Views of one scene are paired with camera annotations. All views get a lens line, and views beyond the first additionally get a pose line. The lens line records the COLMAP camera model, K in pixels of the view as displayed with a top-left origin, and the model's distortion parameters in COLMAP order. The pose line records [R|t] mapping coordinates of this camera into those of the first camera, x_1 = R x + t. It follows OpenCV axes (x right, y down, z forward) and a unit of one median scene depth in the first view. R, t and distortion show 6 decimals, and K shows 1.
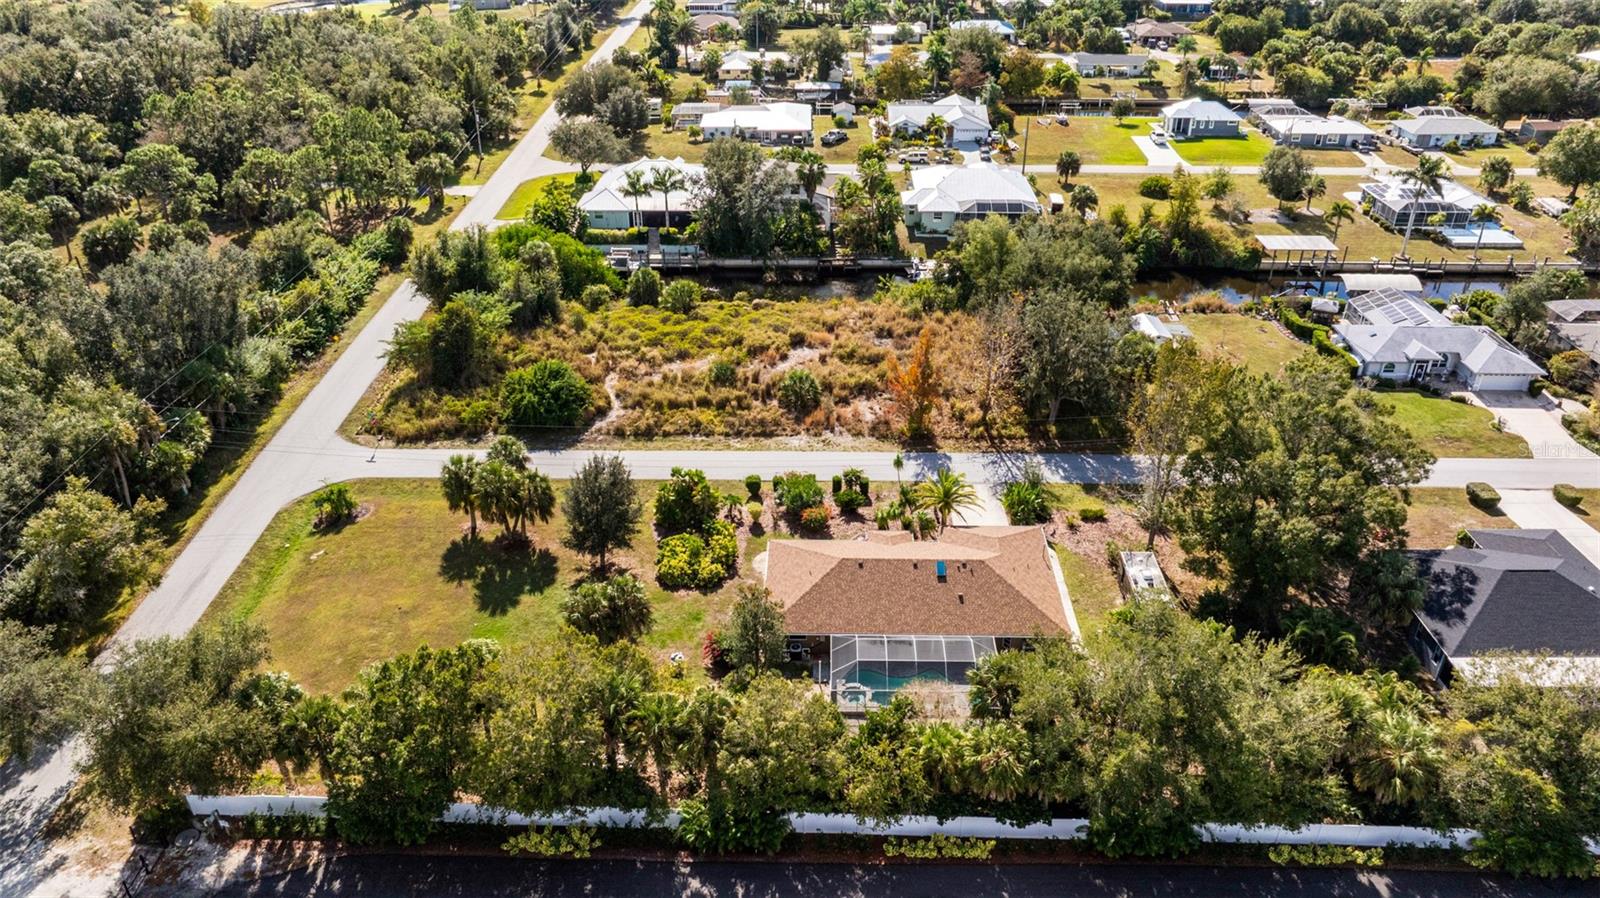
lens RADIAL K [[1130.3, 0, 804.8], [0, 1130.3, 446.1], [0, 0, 1]] dist [-0.020378, 0.004429]
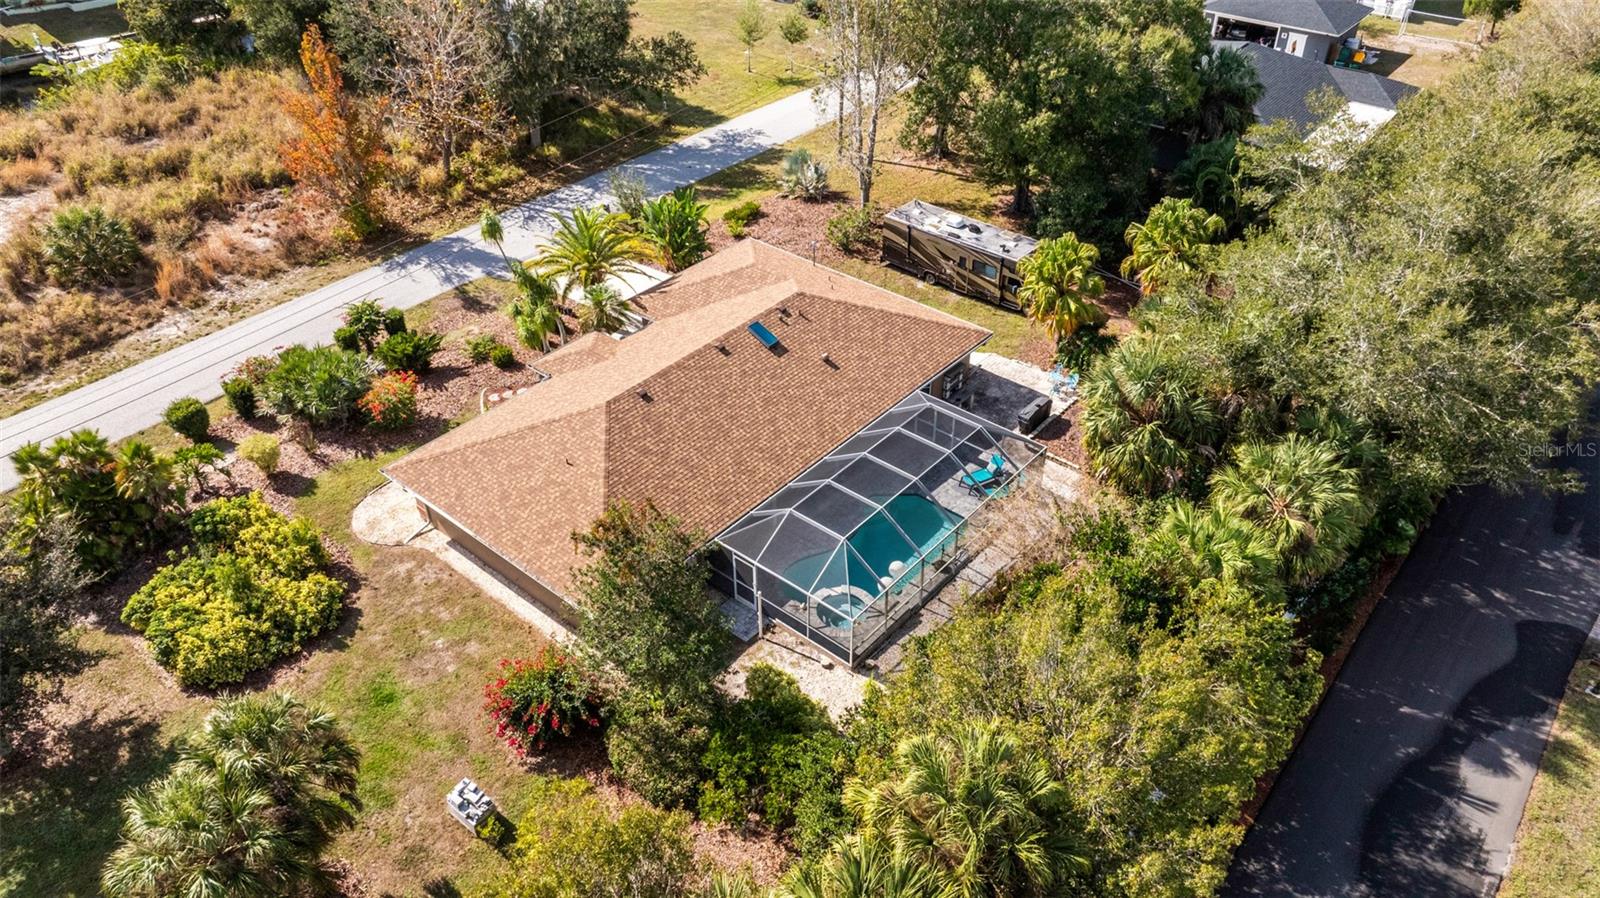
lens RADIAL K [[1130.1, 0, 803.5], [0, 1130.1, 450.9], [0, 0, 1]] dist [-0.040832, 0.046225]
pose [[0.627341, -0.467412, 0.622872, -0.165025], [0.385411, 0.881369, 0.273216, 0.015695], [-0.676685, 0.068662, 0.733064, 0.460006]]
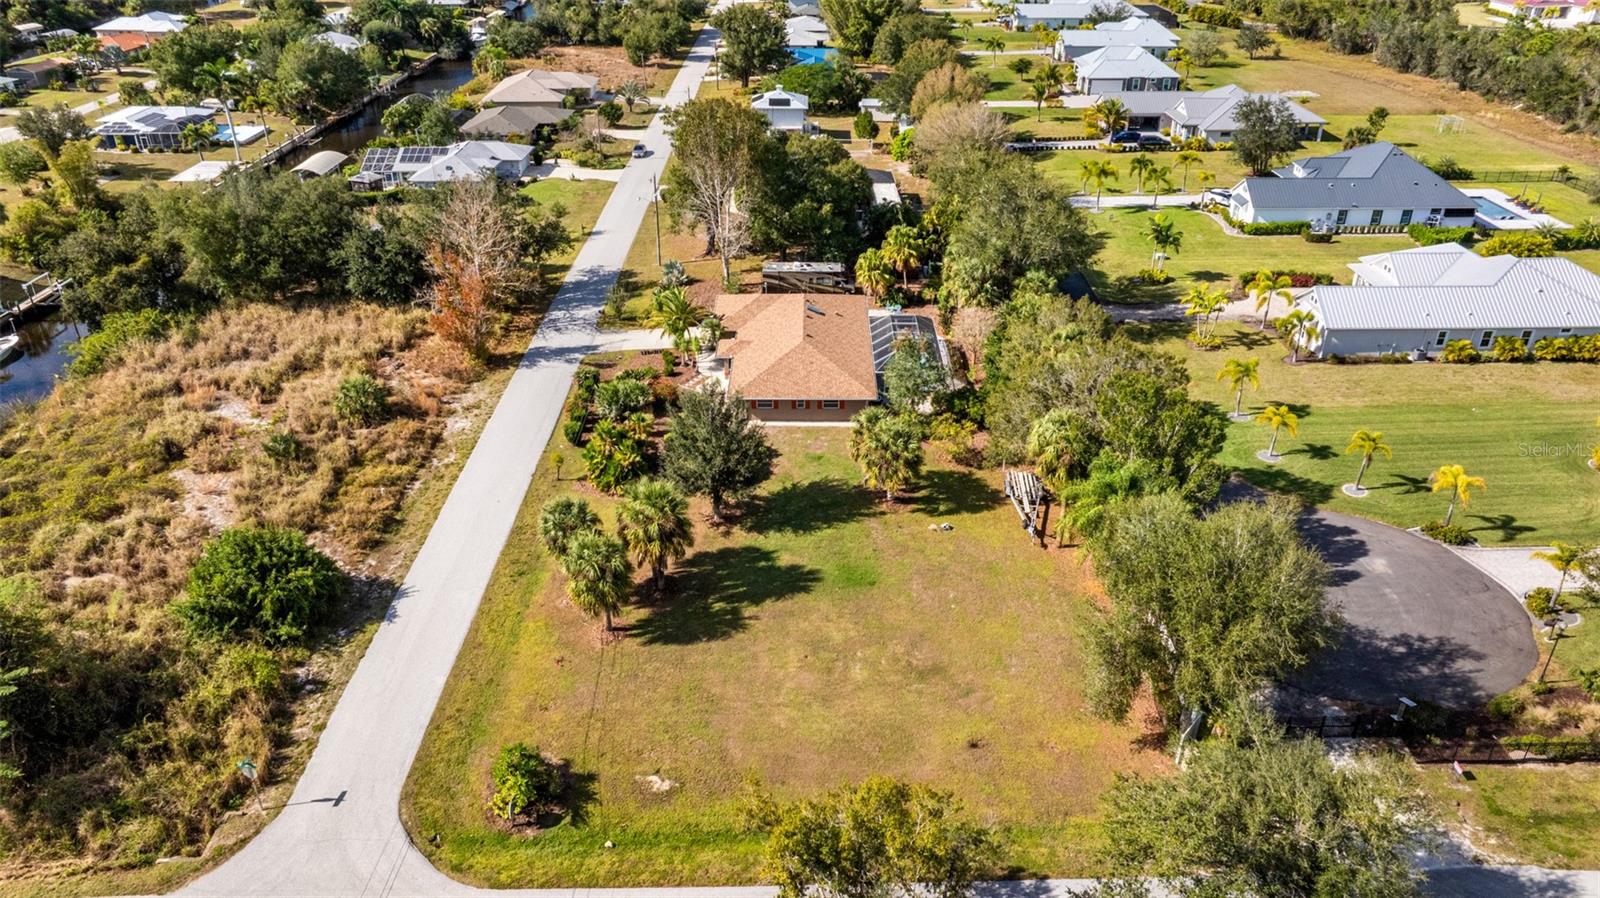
lens RADIAL K [[1130.3, 0, 804.8], [0, 1130.3, 446.1], [0, 0, 1]] dist [-0.020378, 0.004429]
pose [[-0.018178, -0.478655, 0.877815, -0.744539], [0.491714, 0.760169, 0.424688, -0.218589], [-0.870567, 0.439354, 0.221543, 0.611765]]
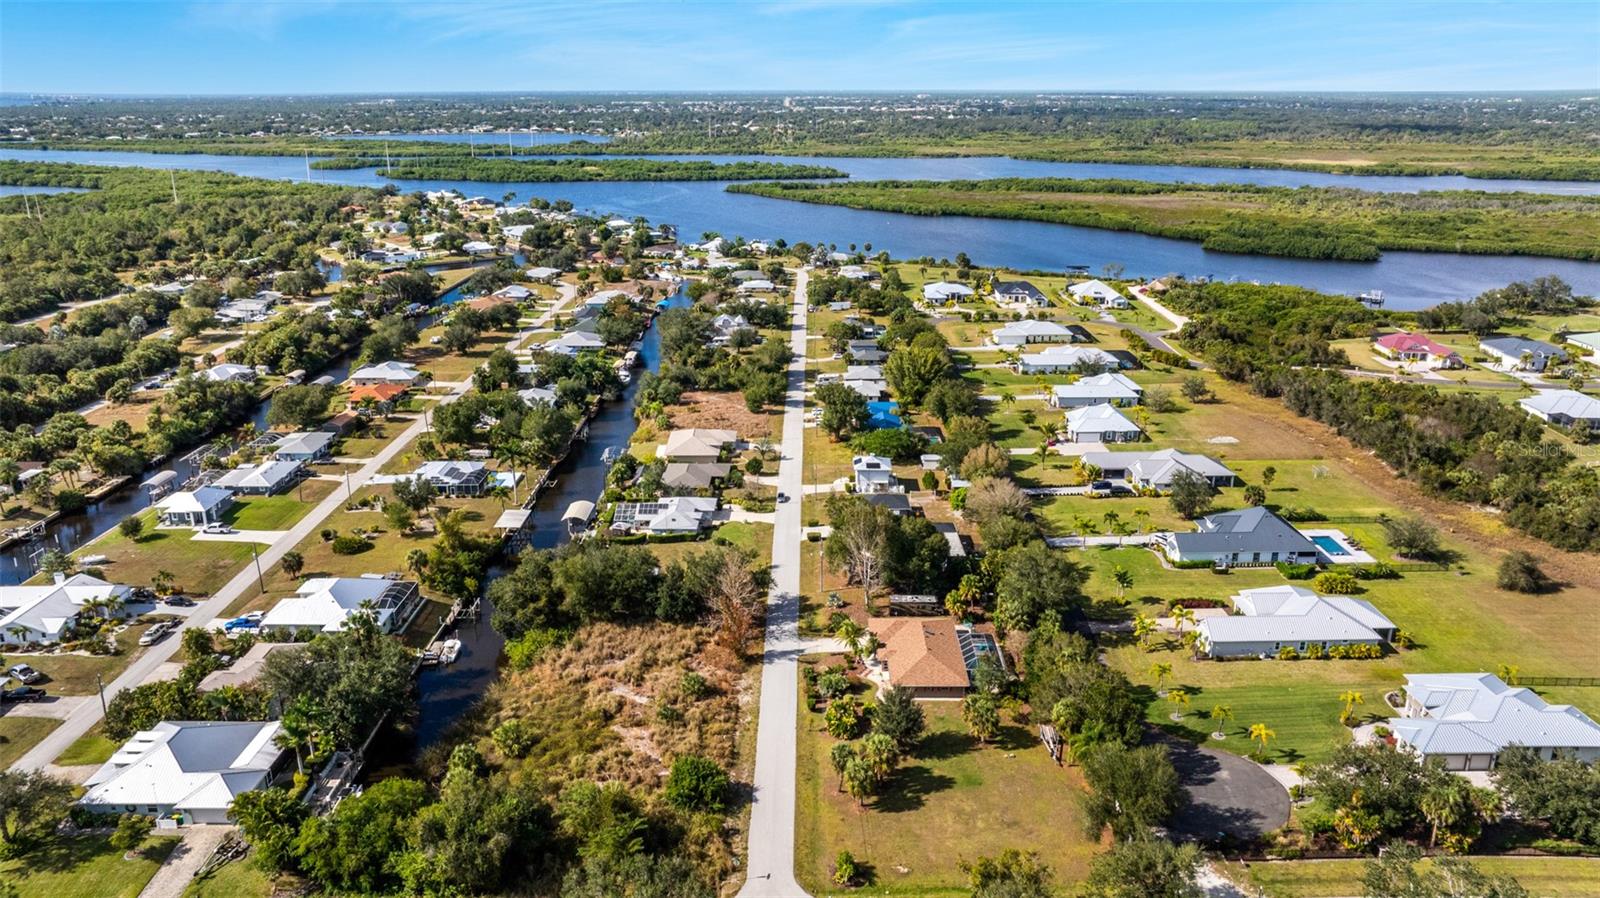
lens RADIAL K [[1130.3, 0, 804.8], [0, 1130.3, 446.1], [0, 0, 1]] dist [-0.020378, 0.004429]
pose [[-0.016358, -0.303724, 0.952620, -1.372358], [0.492978, 0.826444, 0.271961, -0.668236], [-0.869888, 0.474069, 0.136210, 0.562998]]
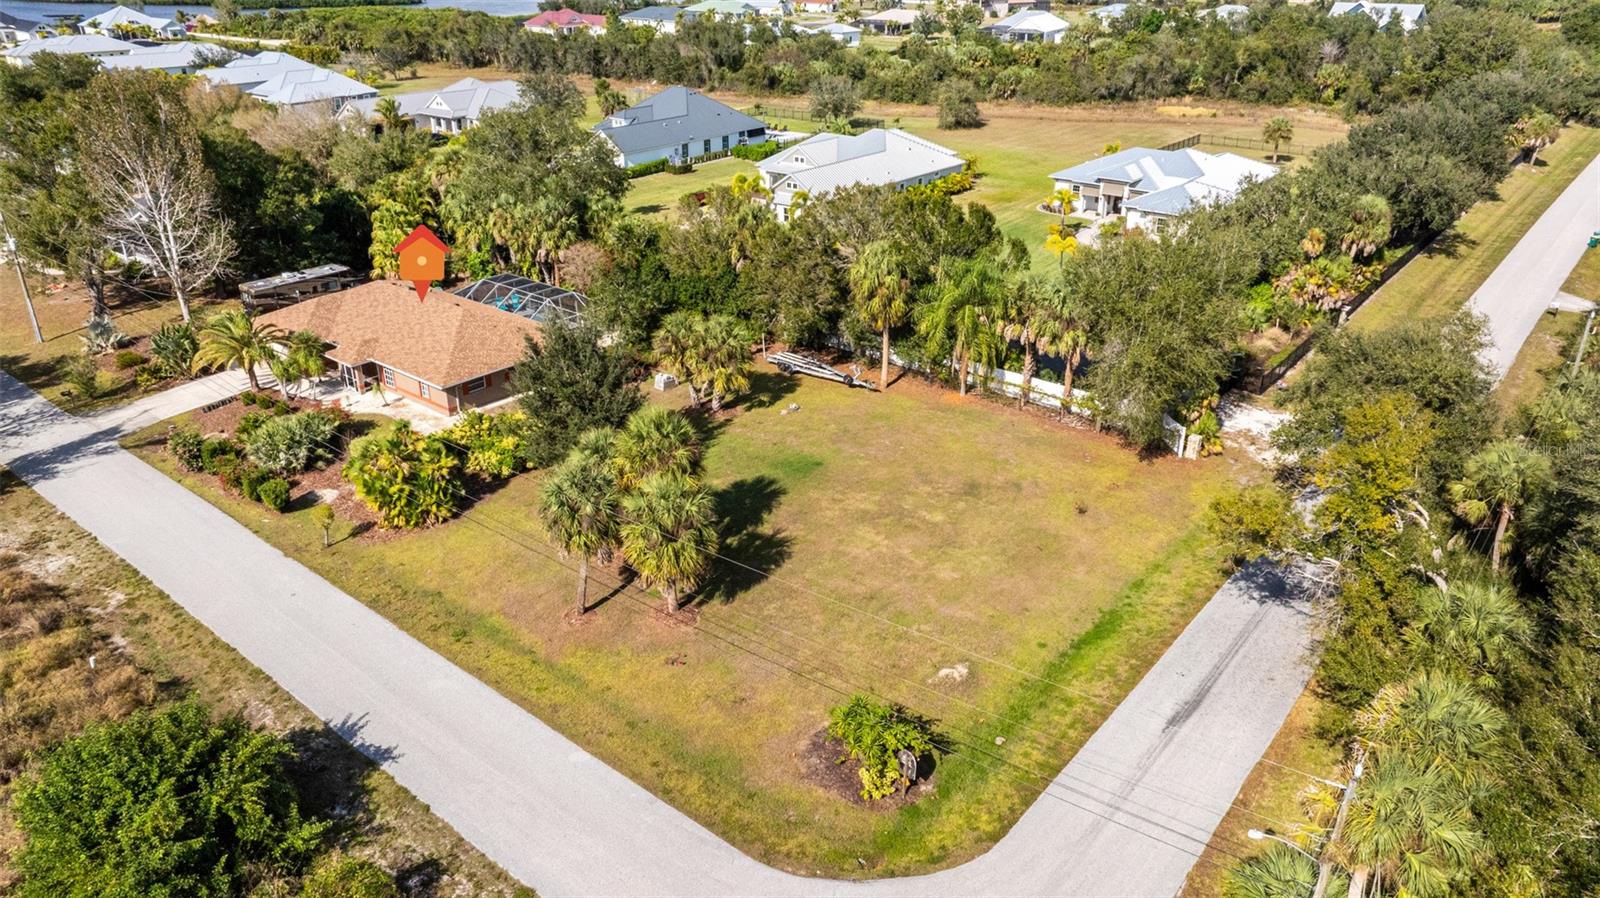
lens RADIAL K [[1130.3, 0, 804.8], [0, 1130.3, 446.1], [0, 0, 1]] dist [-0.020378, 0.004429]
pose [[-0.778406, -0.256691, 0.572882, -0.545060], [0.313165, 0.632136, 0.708754, -0.288867], [-0.544070, 0.731105, -0.411672, 0.991505]]
